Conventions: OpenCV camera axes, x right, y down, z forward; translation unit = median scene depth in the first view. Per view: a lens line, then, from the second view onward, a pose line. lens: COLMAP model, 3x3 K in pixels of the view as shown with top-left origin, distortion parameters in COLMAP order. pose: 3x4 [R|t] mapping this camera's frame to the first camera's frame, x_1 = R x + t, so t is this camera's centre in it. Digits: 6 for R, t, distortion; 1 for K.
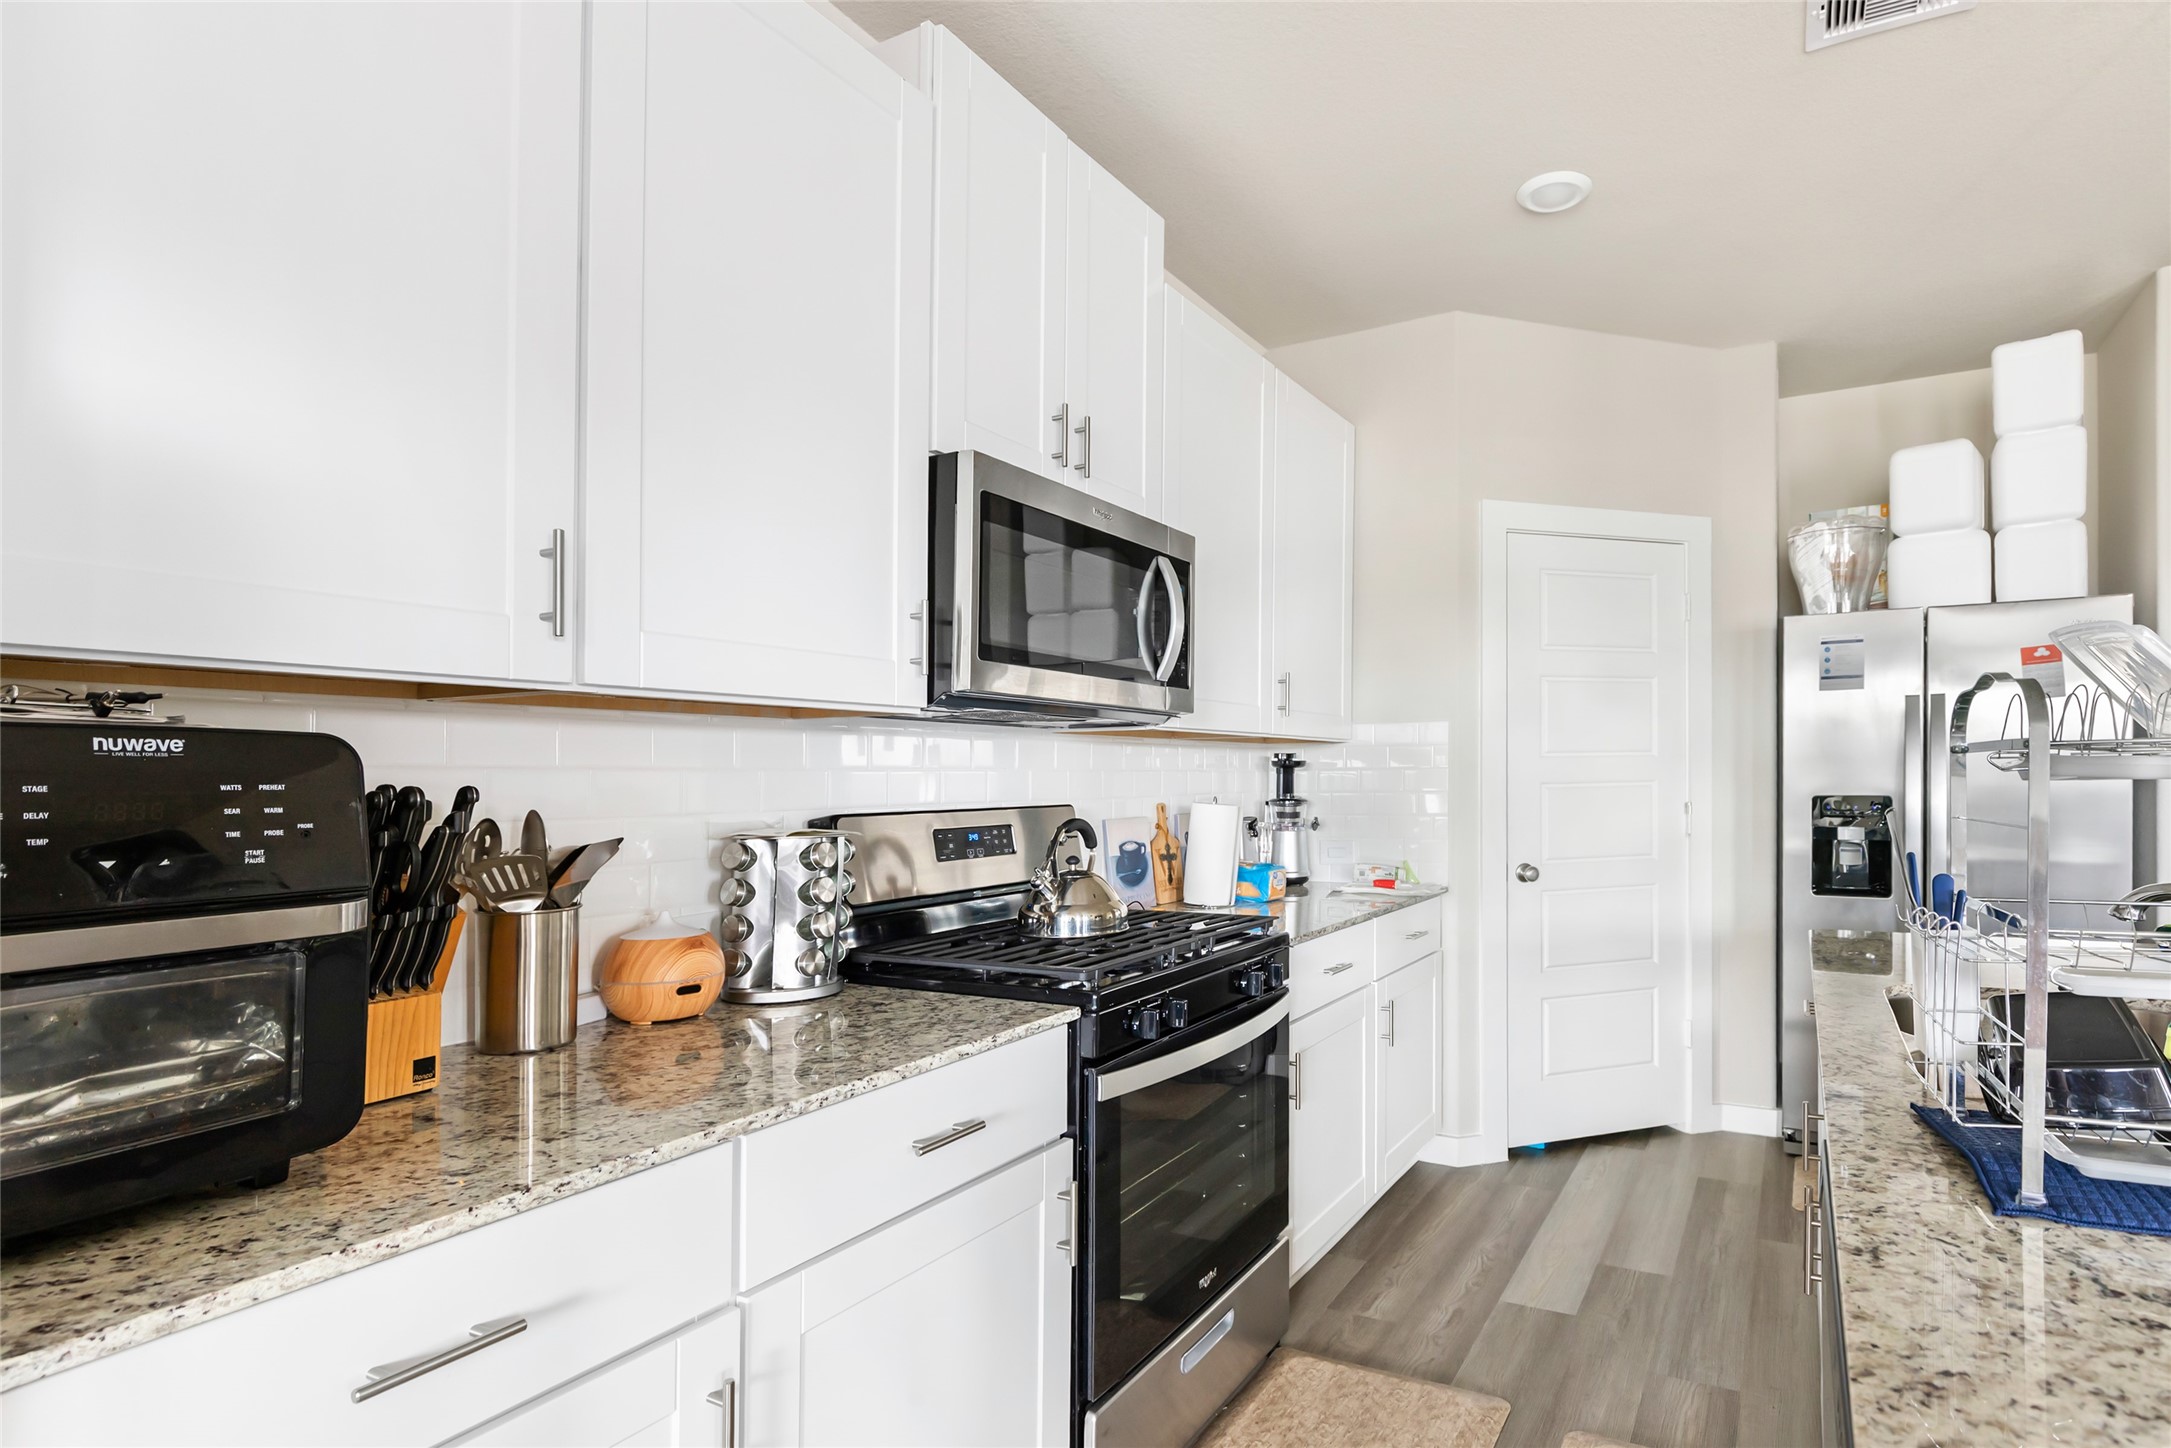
lens RADIAL K [[873.4, 0, 1088.1], [0, 873.4, 745.8], [0, 0, 1]] dist [-0.001879, -0.000152]
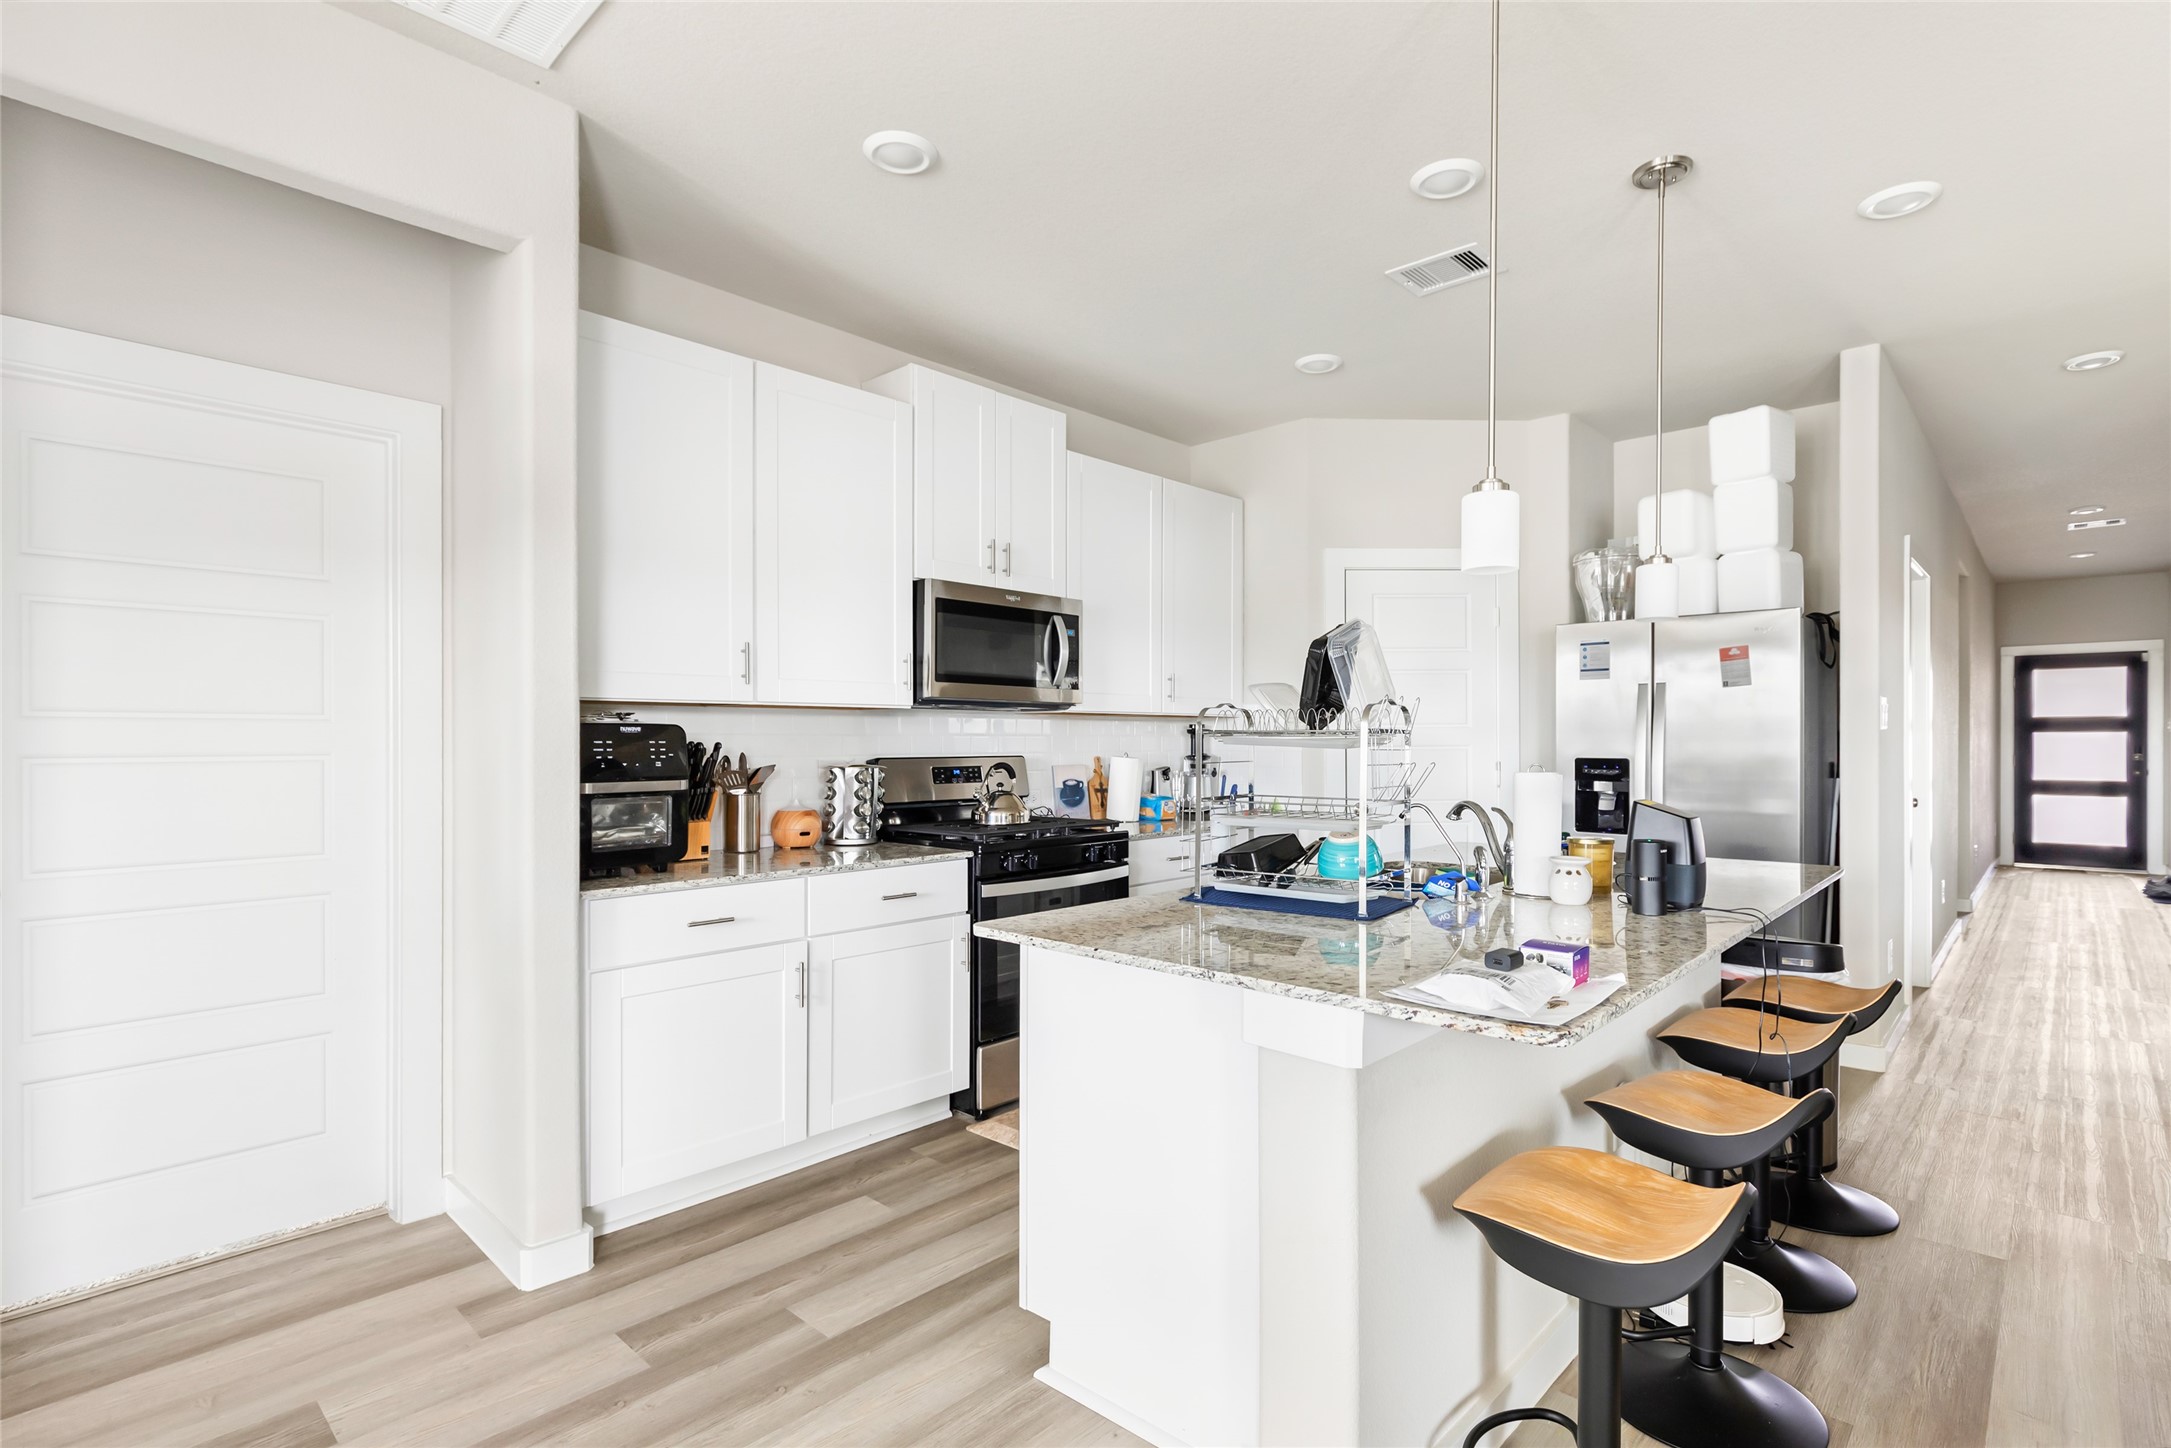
lens RADIAL K [[1061.3, 0, 1085.5], [0, 1061.3, 724.0], [0, 0, 1]] dist [0.000820, -0.000008]
pose [[0.954463, 0.003902, -0.298304, 0.963422], [0.003794, 0.999675, 0.025215, -0.063027], [0.298305, -0.025199, 0.954138, -1.273773]]
